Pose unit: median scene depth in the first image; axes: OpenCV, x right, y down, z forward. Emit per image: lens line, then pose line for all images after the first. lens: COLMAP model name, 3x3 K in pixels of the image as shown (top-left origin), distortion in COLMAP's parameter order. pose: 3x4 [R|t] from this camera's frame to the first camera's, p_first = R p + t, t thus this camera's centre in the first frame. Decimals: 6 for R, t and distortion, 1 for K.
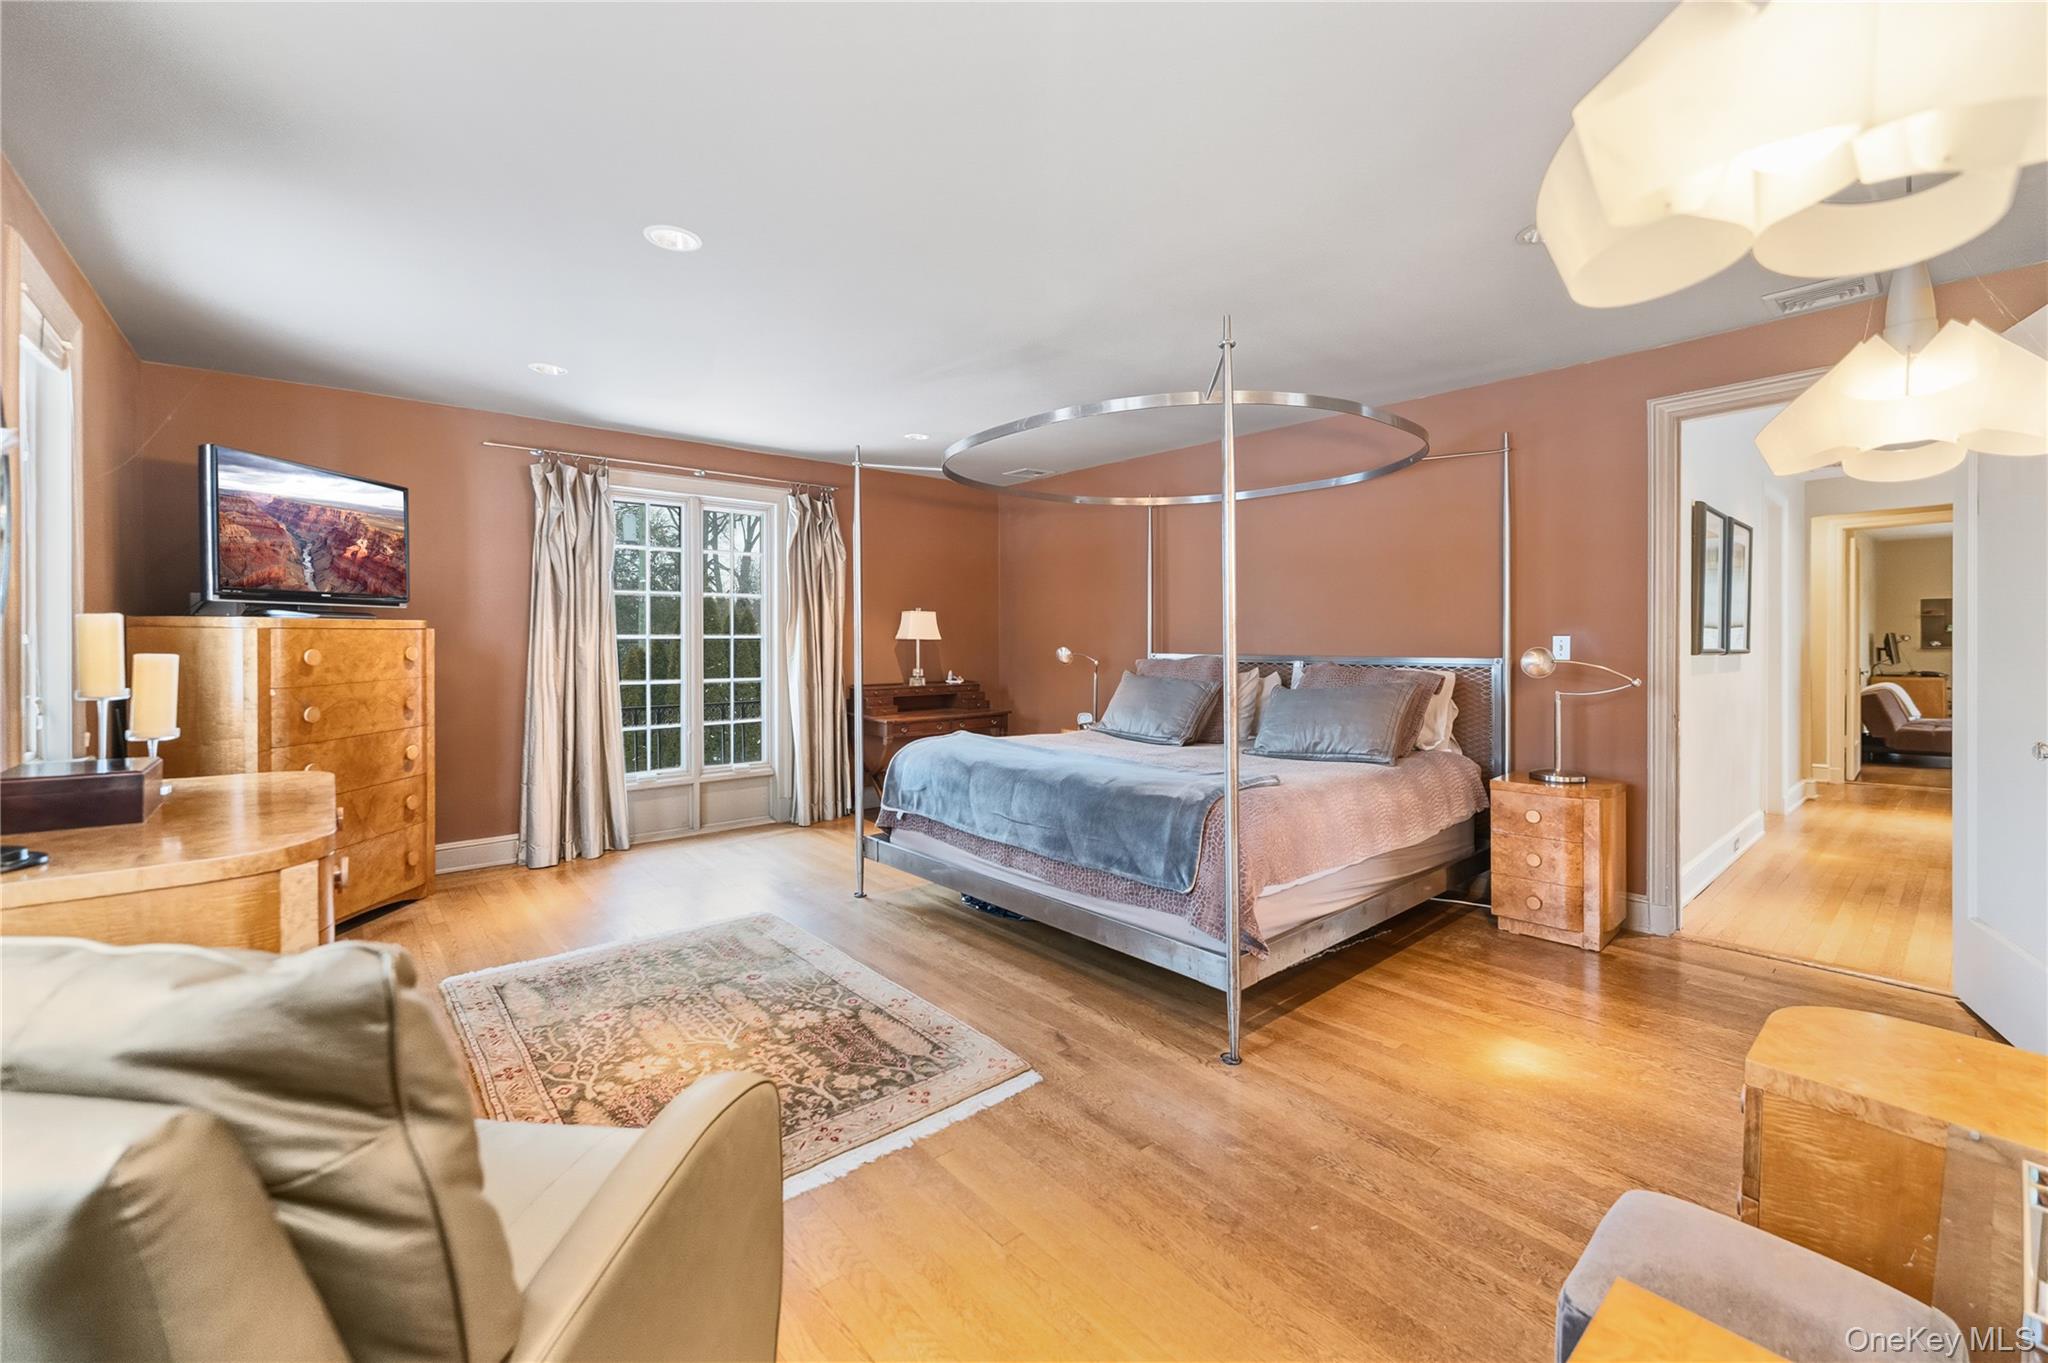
lens RADIAL K [[813.8, 0, 977.3], [0, 813.8, 648.0], [0, 0, 1]] dist [-0.001381, -0.000153]
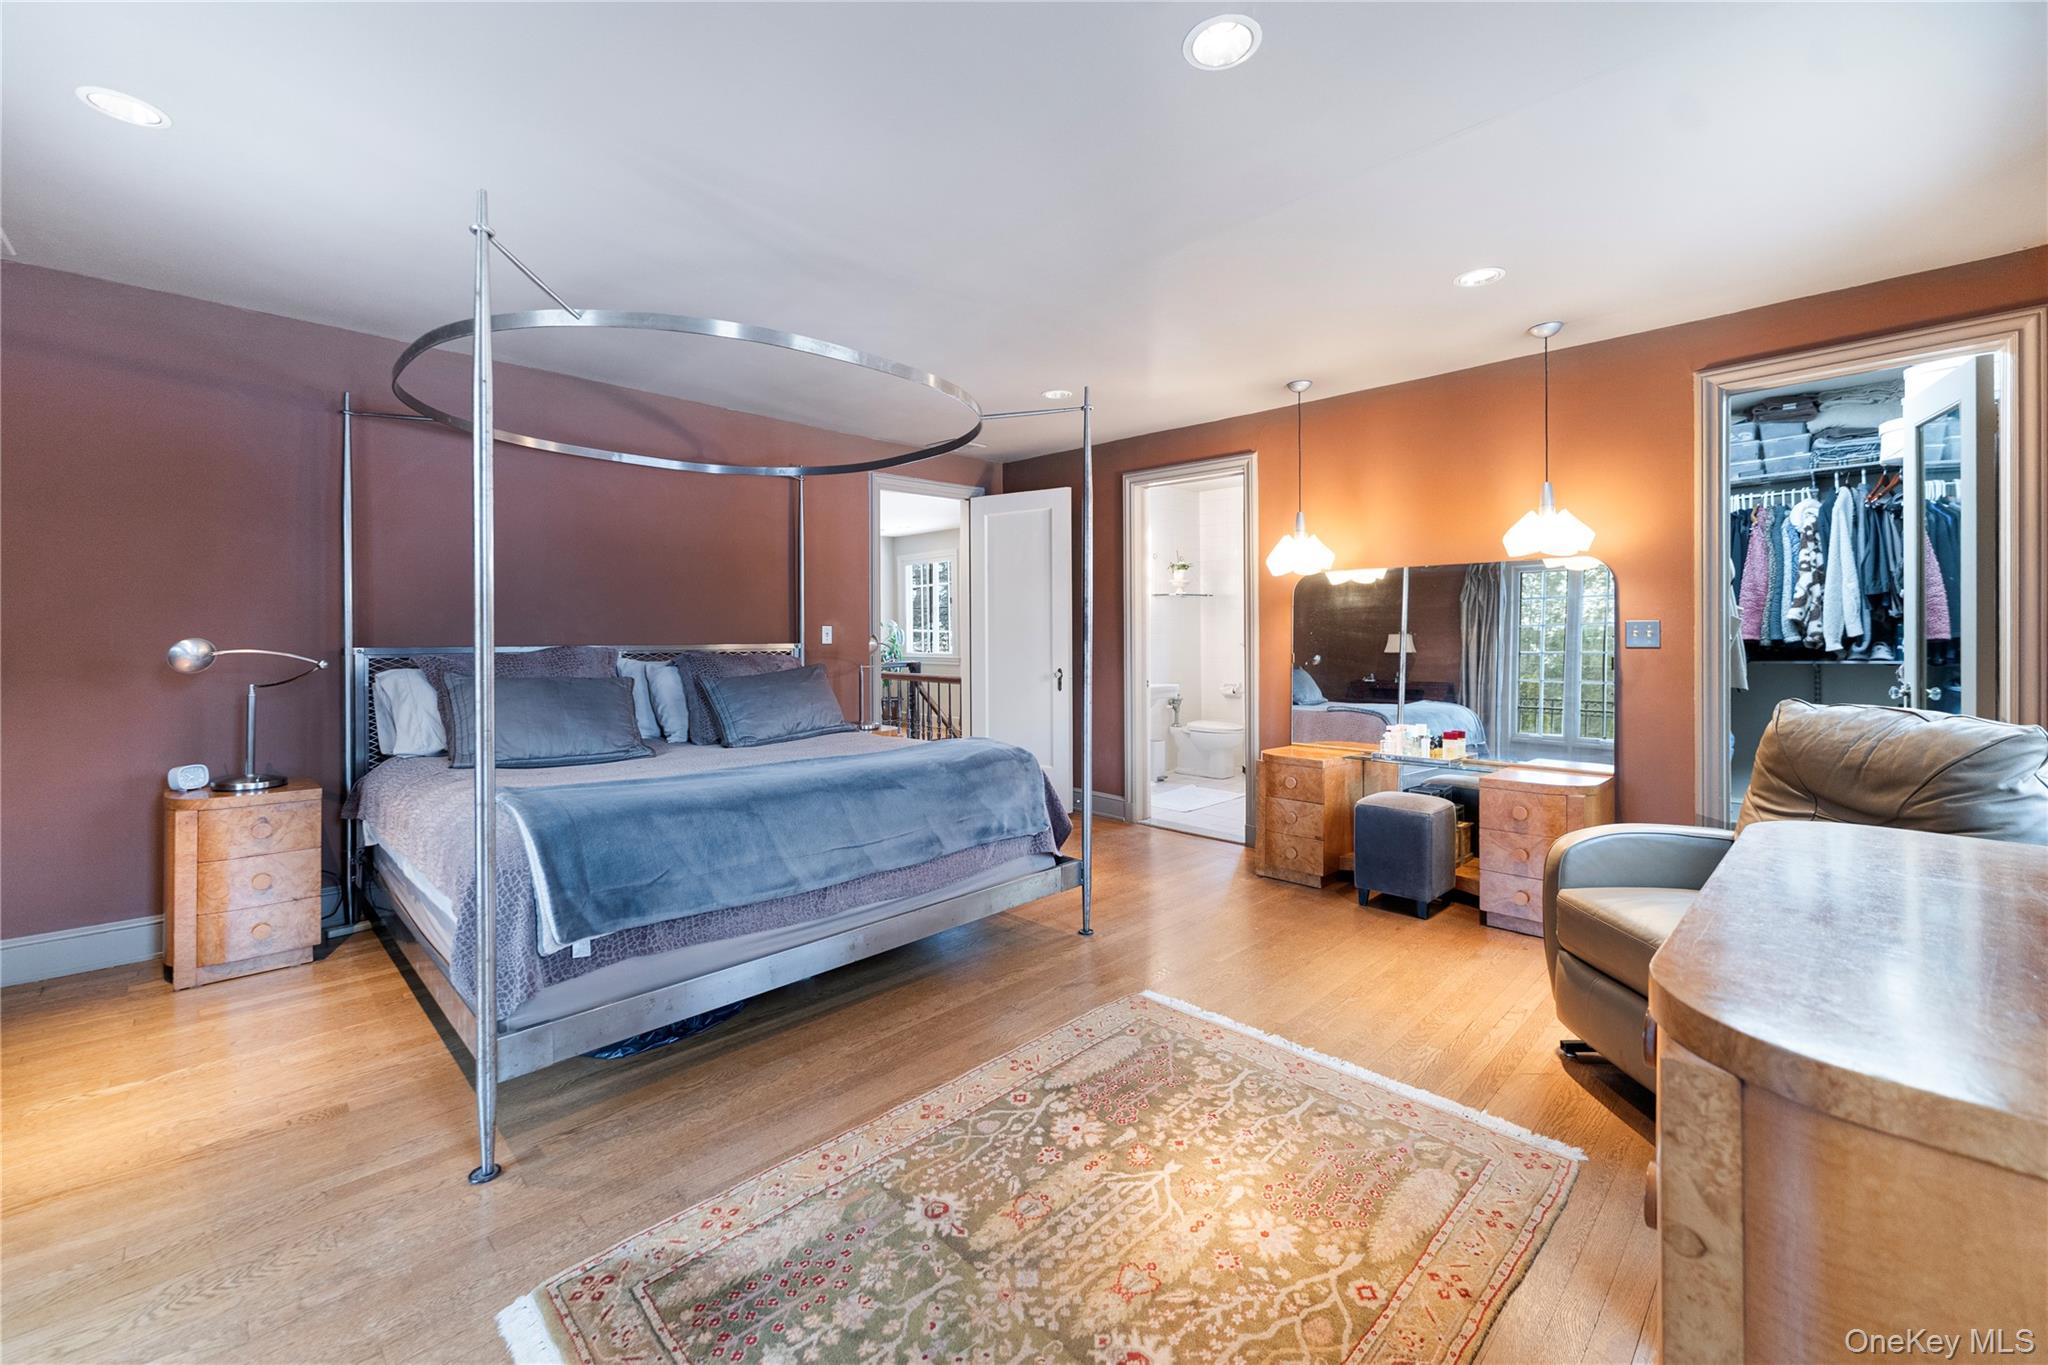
lens RADIAL K [[840.8, 0, 984.3], [0, 840.8, 668.9], [0, 0, 1]] dist [-0.000011, 0.000163]
pose [[-0.075184, -0.044850, 0.996161, -0.965146], [0.004448, 0.998963, 0.045311, -0.008195], [-0.997160, 0.007837, -0.074906, 1.136020]]
